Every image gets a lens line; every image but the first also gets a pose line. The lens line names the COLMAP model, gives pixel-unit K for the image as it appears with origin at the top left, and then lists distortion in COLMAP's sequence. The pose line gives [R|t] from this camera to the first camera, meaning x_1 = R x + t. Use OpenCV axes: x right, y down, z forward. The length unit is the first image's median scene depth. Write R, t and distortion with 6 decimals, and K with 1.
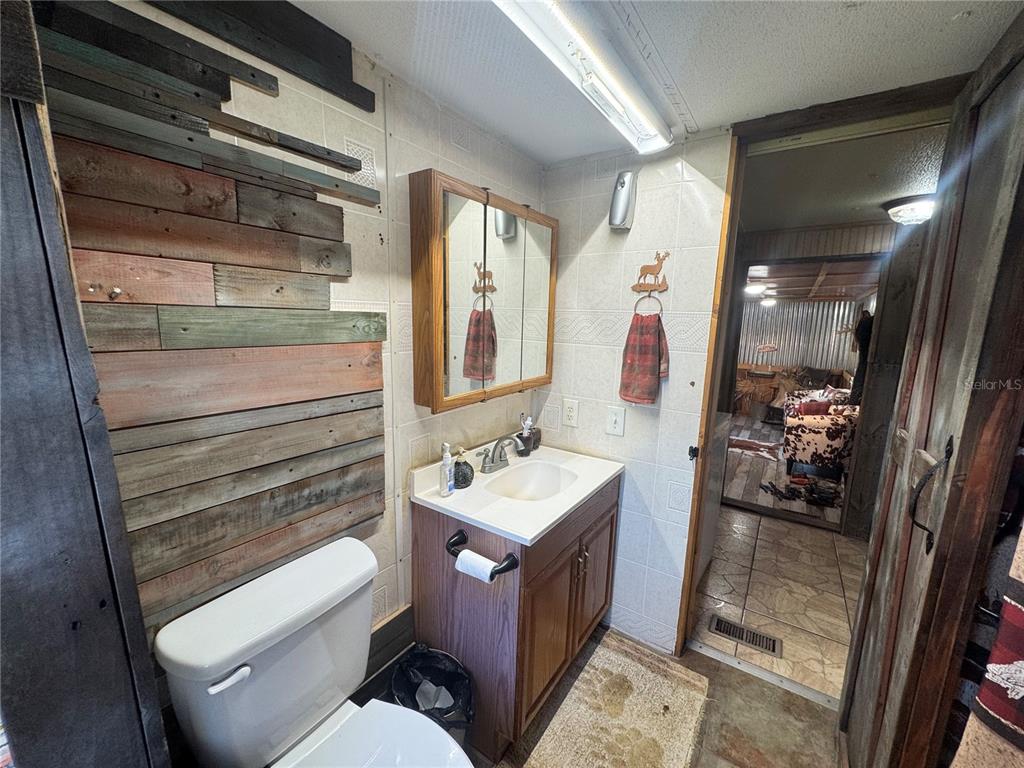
lens RADIAL K [[409.8, 0, 511.1], [0, 409.8, 382.2], [0, 0, 1]] dist [-0.003180, 0.000427]
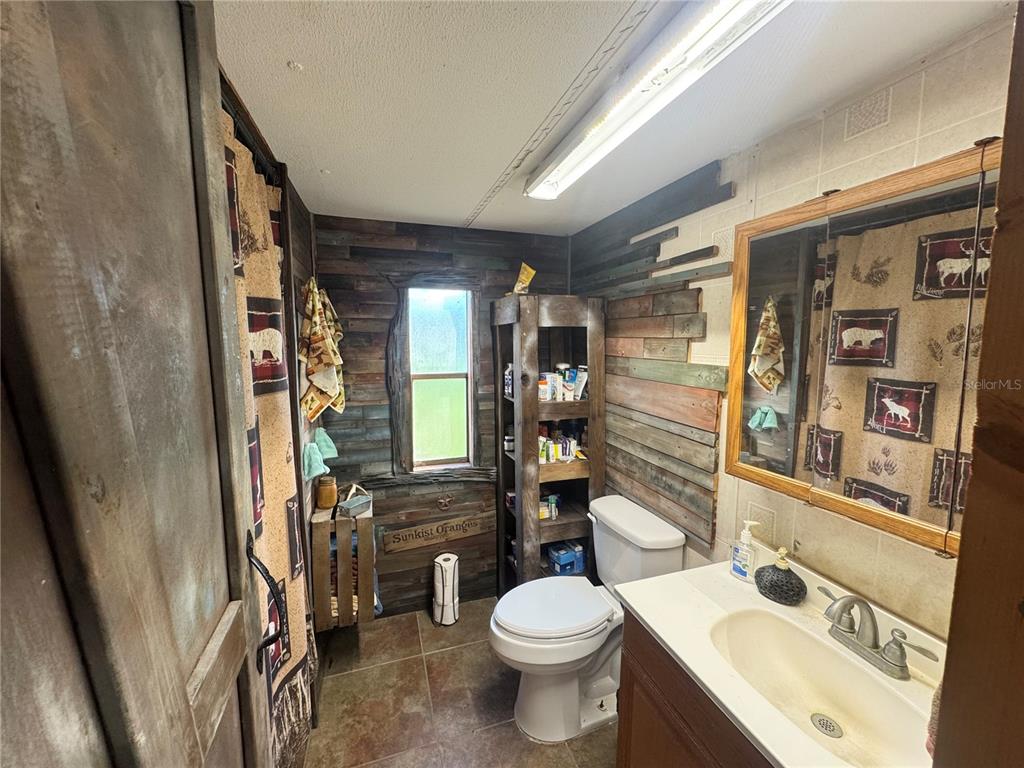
lens RADIAL K [[409.8, 0, 511.1], [0, 409.8, 382.2], [0, 0, 1]] dist [-0.003180, 0.000427]
pose [[-0.602152, 0.055994, -0.796415, 1.065039], [-0.145192, 0.973223, 0.178201, -0.277473], [0.785068, 0.222937, -0.577899, 1.378909]]
